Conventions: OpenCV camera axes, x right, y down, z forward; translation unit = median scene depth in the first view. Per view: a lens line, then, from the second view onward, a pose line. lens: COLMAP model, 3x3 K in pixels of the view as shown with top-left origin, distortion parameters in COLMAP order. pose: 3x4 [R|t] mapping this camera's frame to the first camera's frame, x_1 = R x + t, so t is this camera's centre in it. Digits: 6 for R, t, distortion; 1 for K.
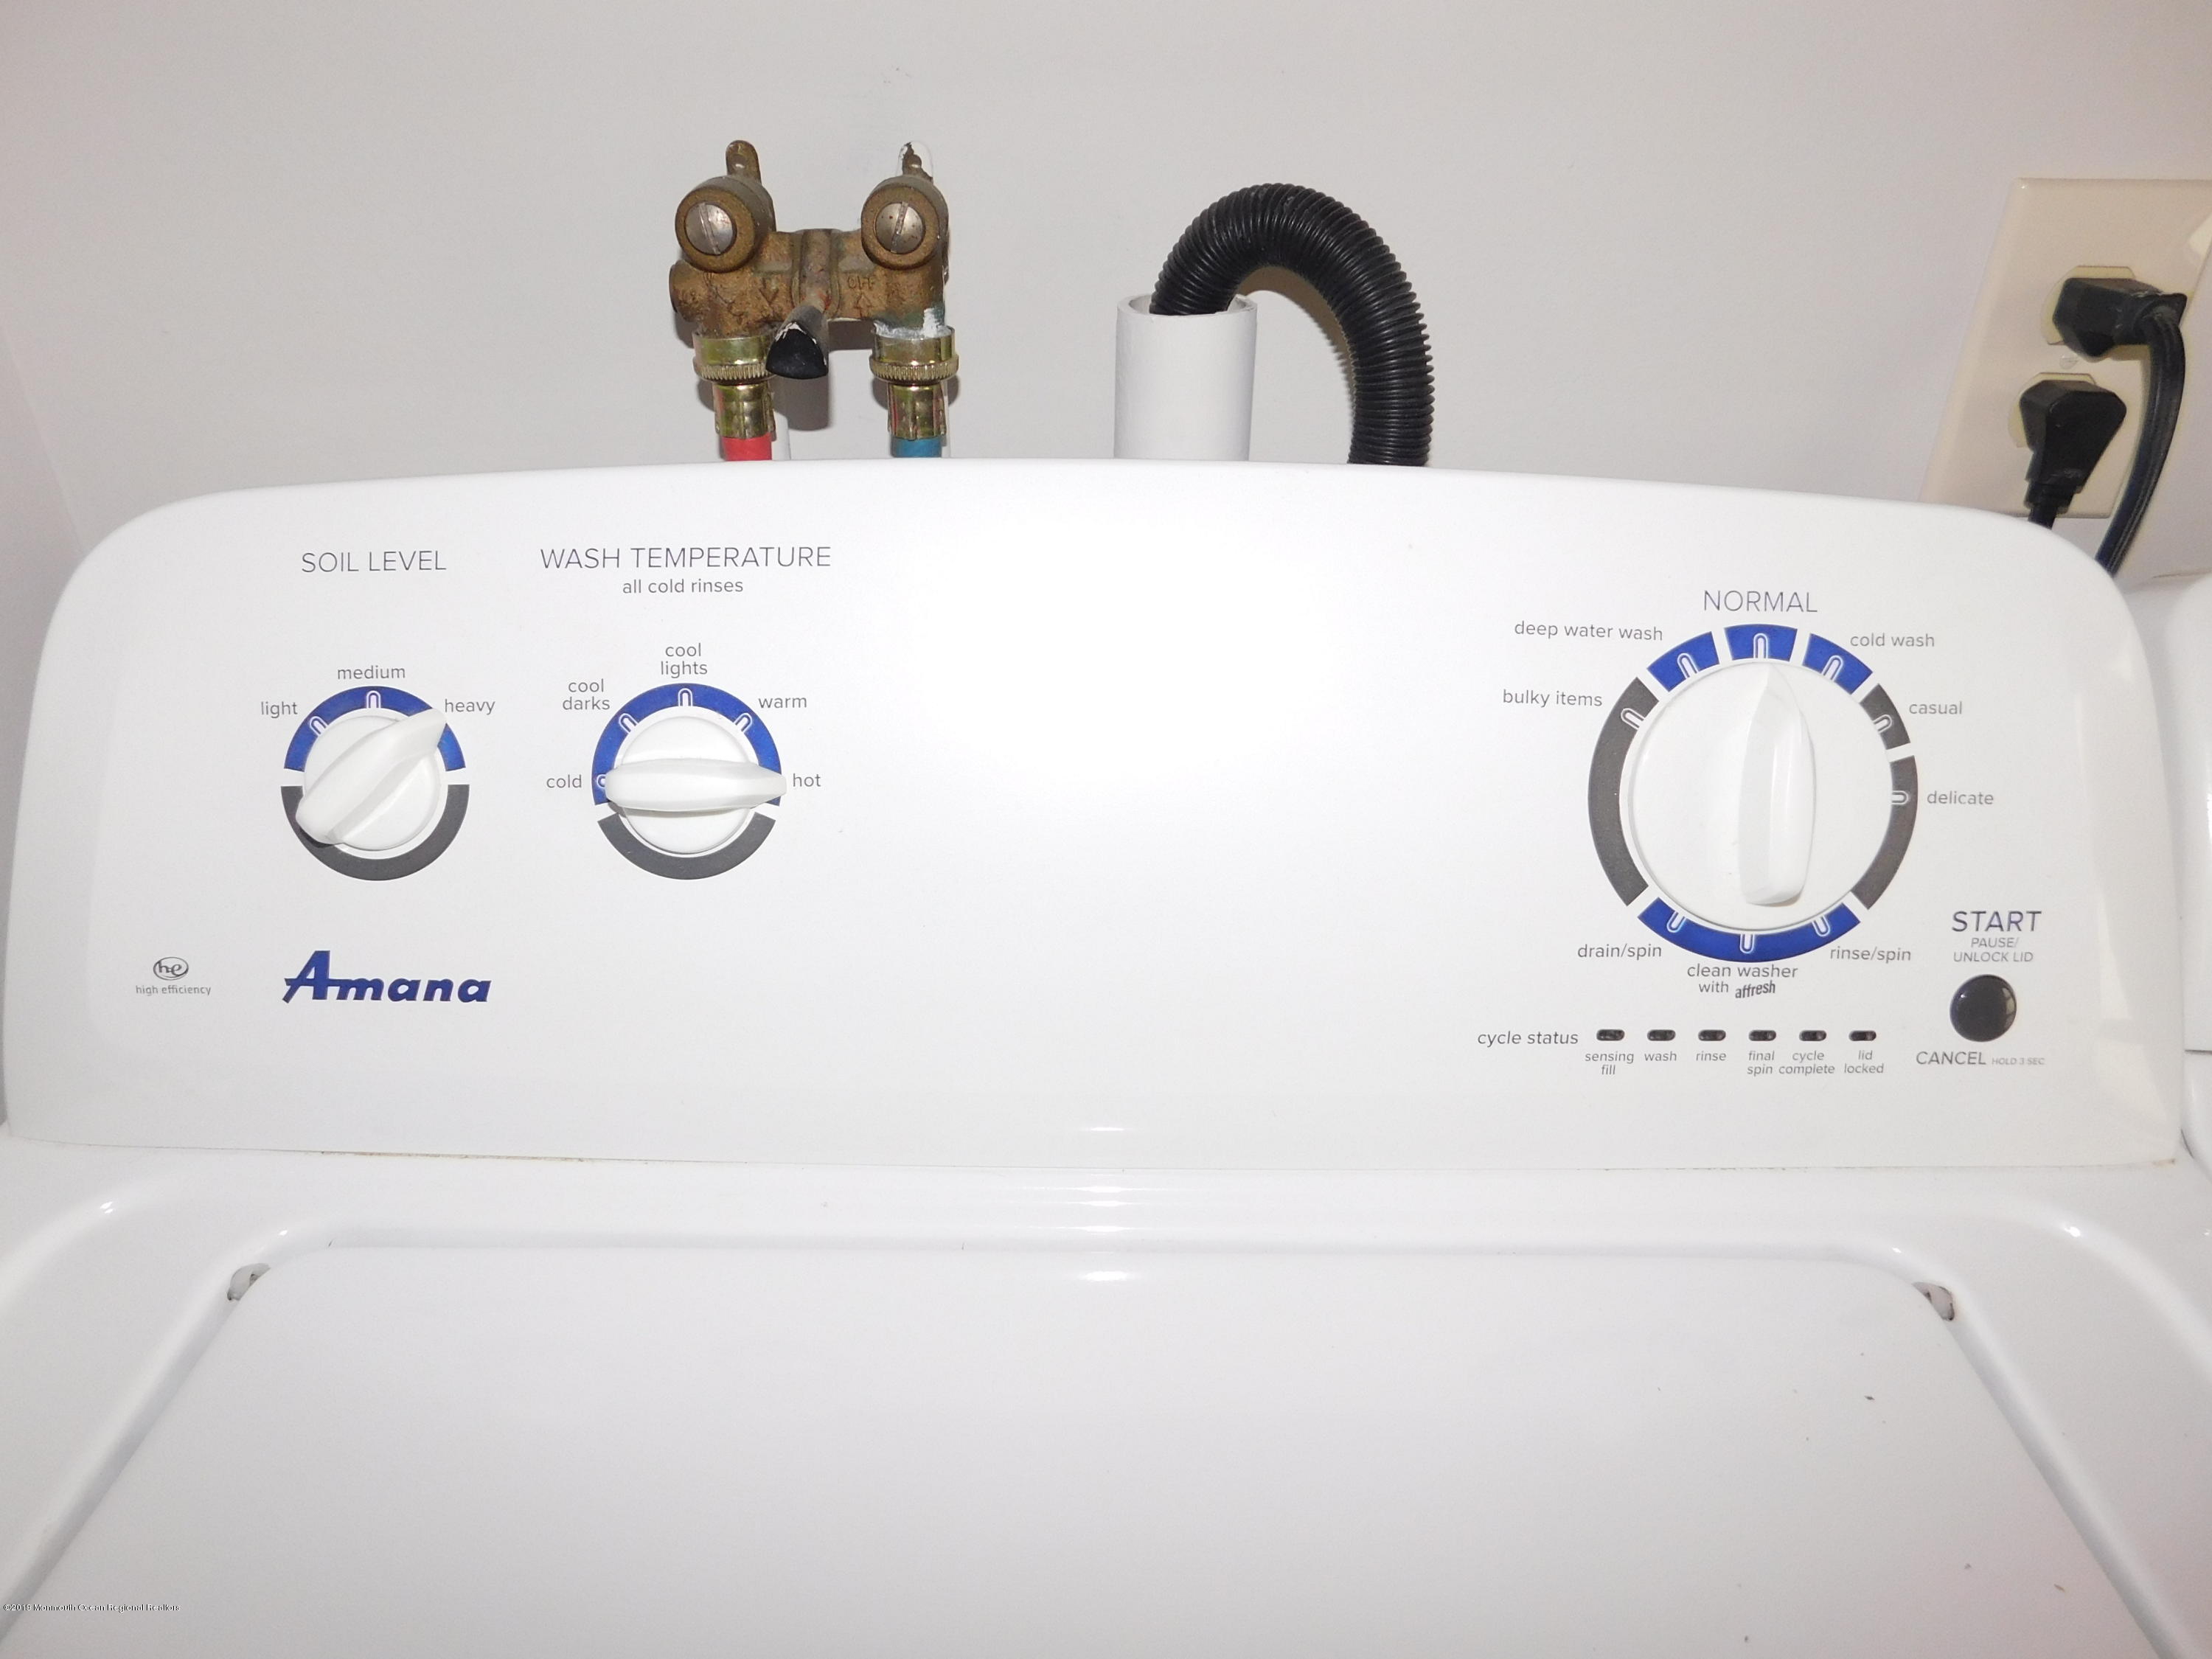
lens RADIAL K [[1493.1, 0, 1114.8], [0, 1493.1, 822.8], [0, 0, 1]] dist [-0.043810, 0.041342]
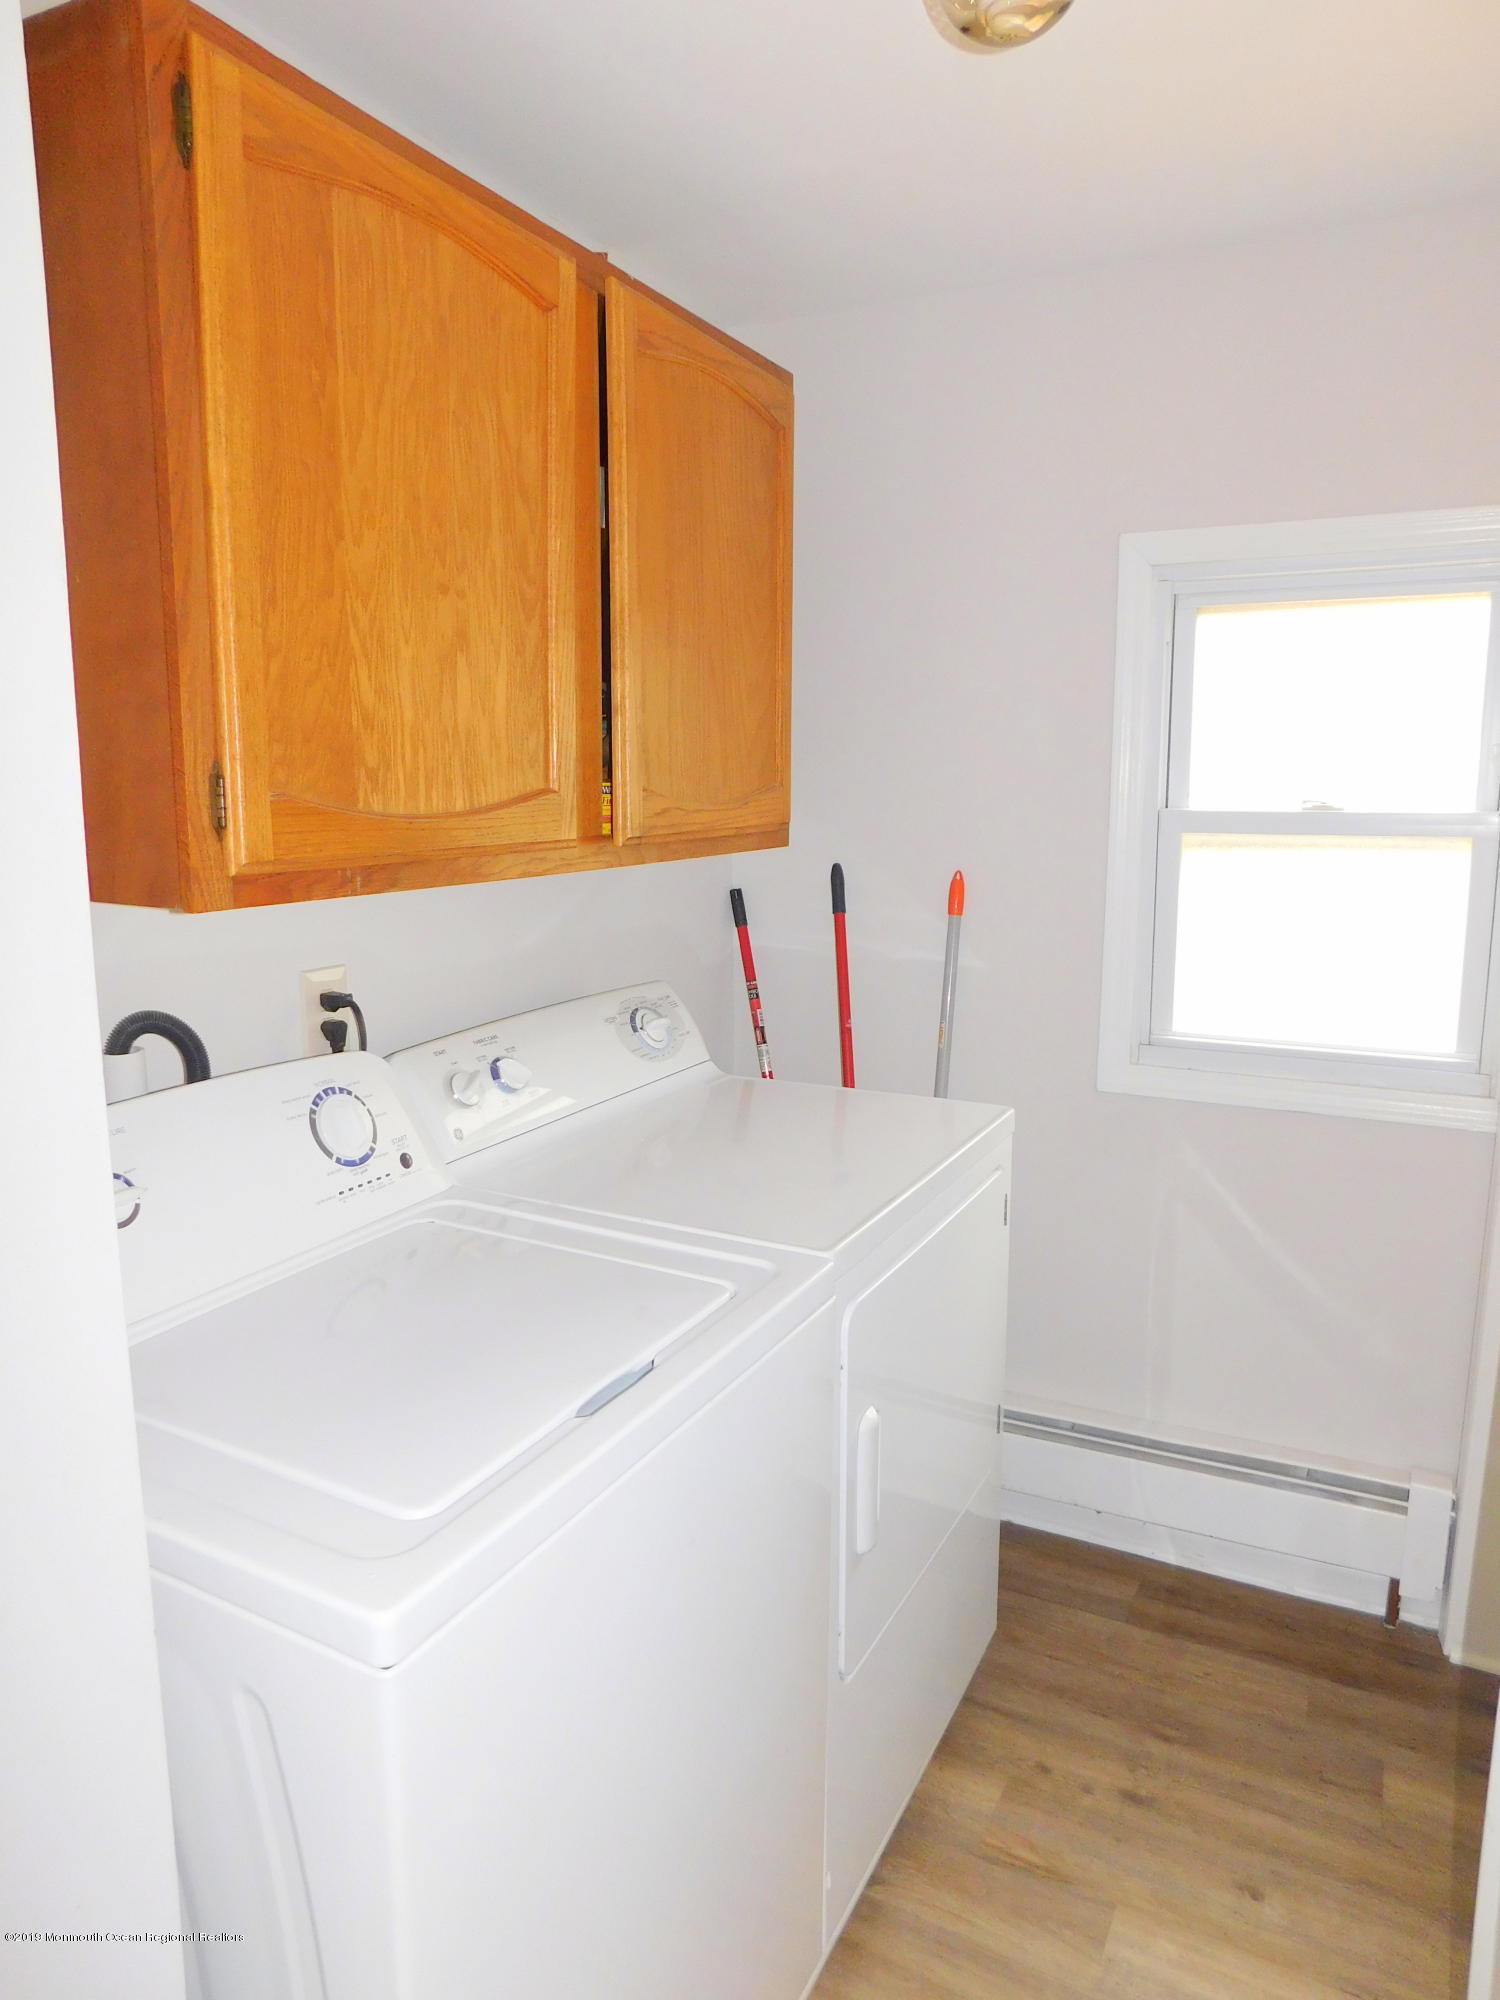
lens RADIAL K [[1350.0, 0, 745.4], [0, 1350.0, 996.4], [0, 0, 1]] dist [-0.043810, 0.041342]
pose [[0.483466, -0.176153, 0.857456, -2.079196], [0.443199, 0.893973, -0.066238, 0.384631], [-0.754874, 0.412047, 0.510276, -1.804261]]
